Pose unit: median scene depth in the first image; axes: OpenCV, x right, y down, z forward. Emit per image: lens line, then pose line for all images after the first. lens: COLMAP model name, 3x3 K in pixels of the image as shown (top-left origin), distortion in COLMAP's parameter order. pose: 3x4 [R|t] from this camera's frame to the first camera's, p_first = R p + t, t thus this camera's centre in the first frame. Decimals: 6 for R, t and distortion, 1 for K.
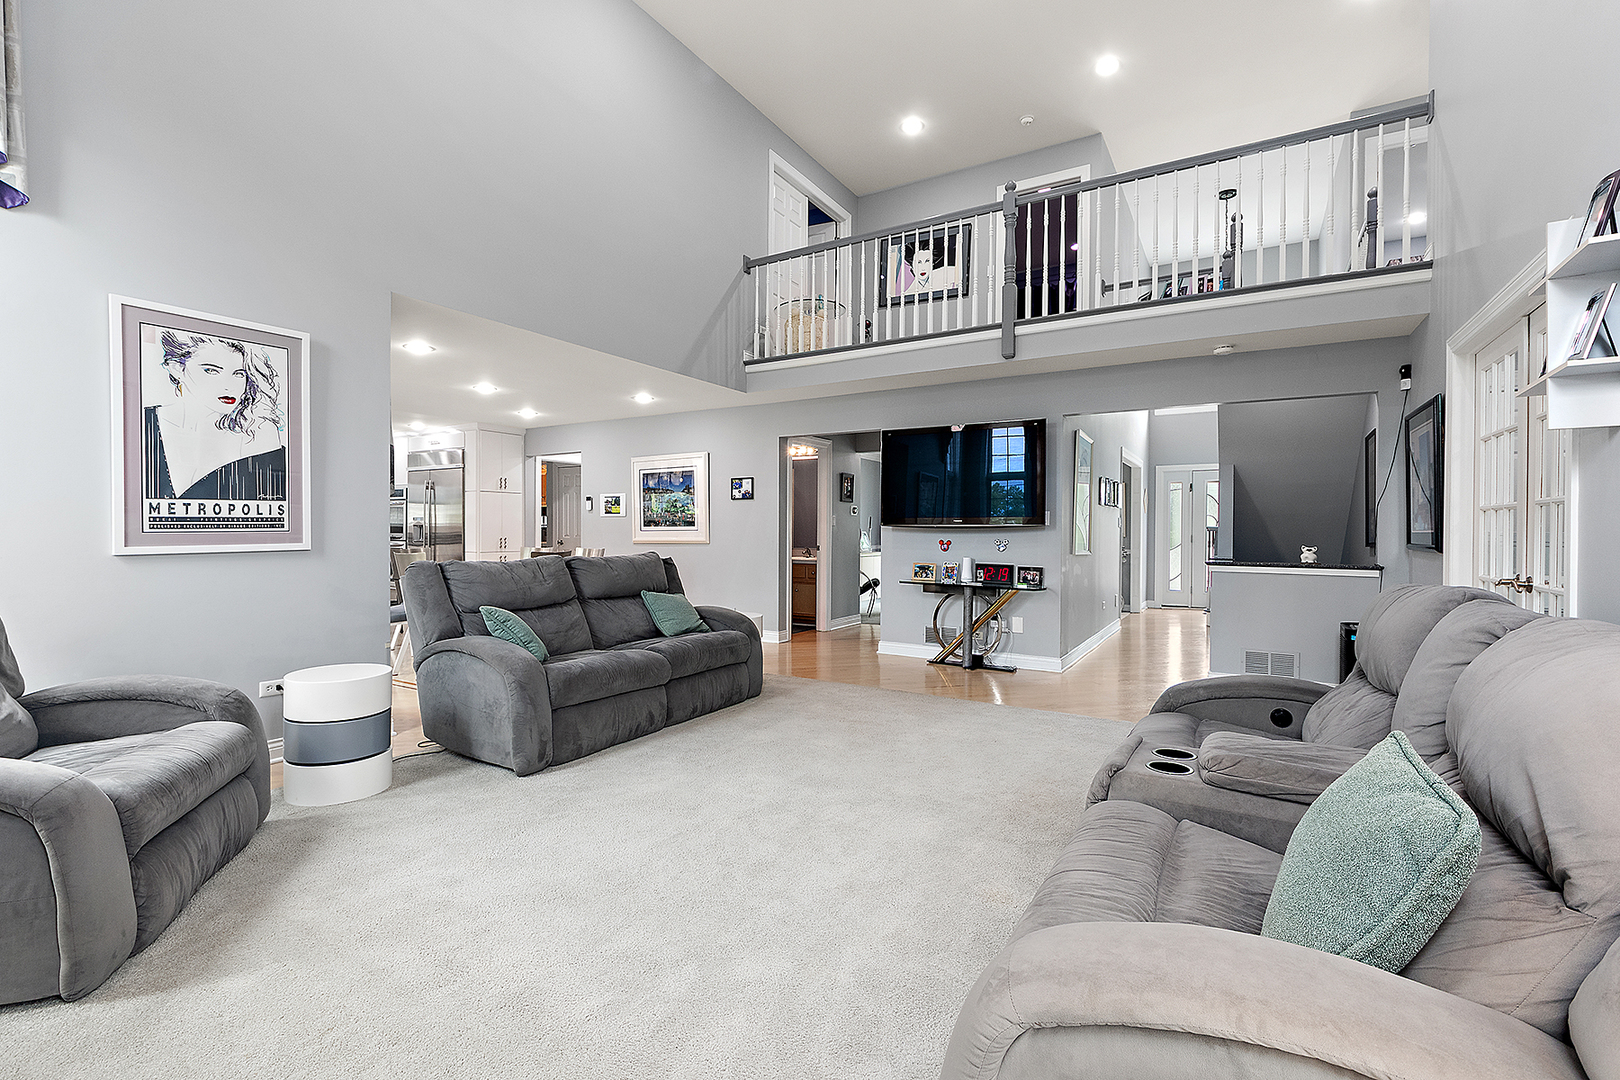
lens RADIAL K [[726.8, 0, 812.0], [0, 726.8, 543.2], [0, 0, 1]] dist [-0.016109, 0.005745]
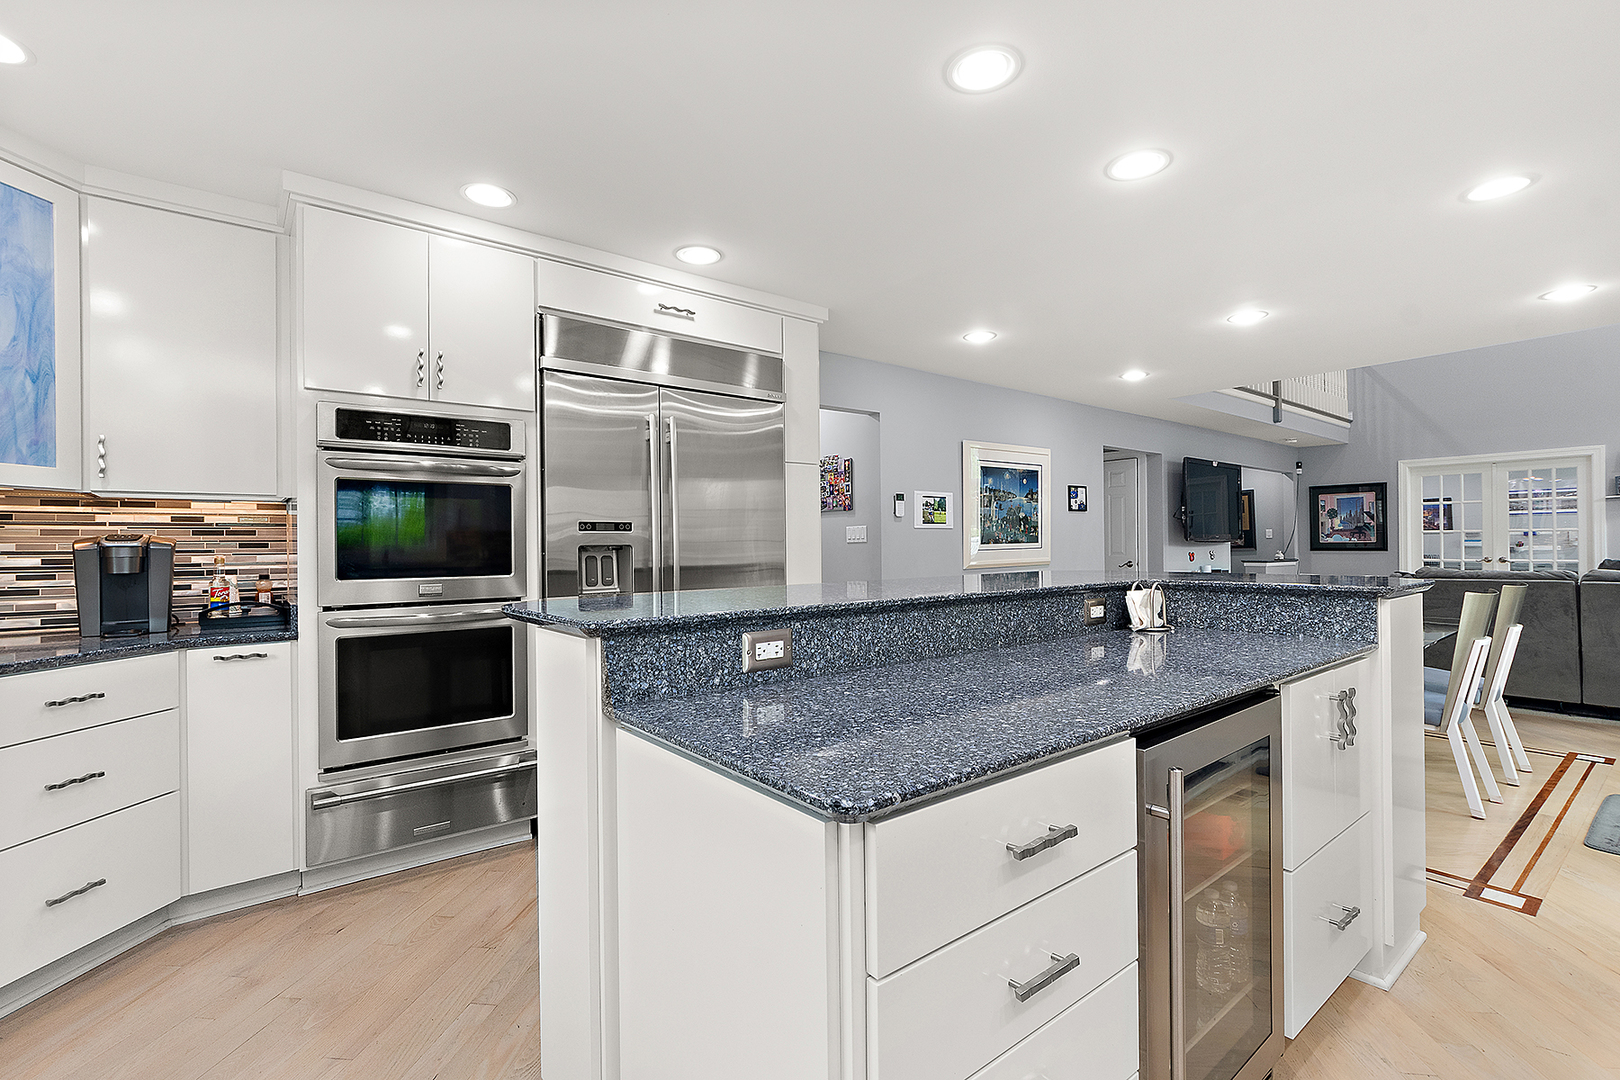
lens RADIAL K [[726.8, 0, 812.1], [0, 726.8, 541.6], [0, 0, 1]] dist [-0.016109, 0.005745]
pose [[0.346928, -0.005170, 0.937878, -1.605167], [0.025988, 0.999654, -0.004103, -0.046361], [-0.937532, 0.025797, 0.346942, 1.595348]]
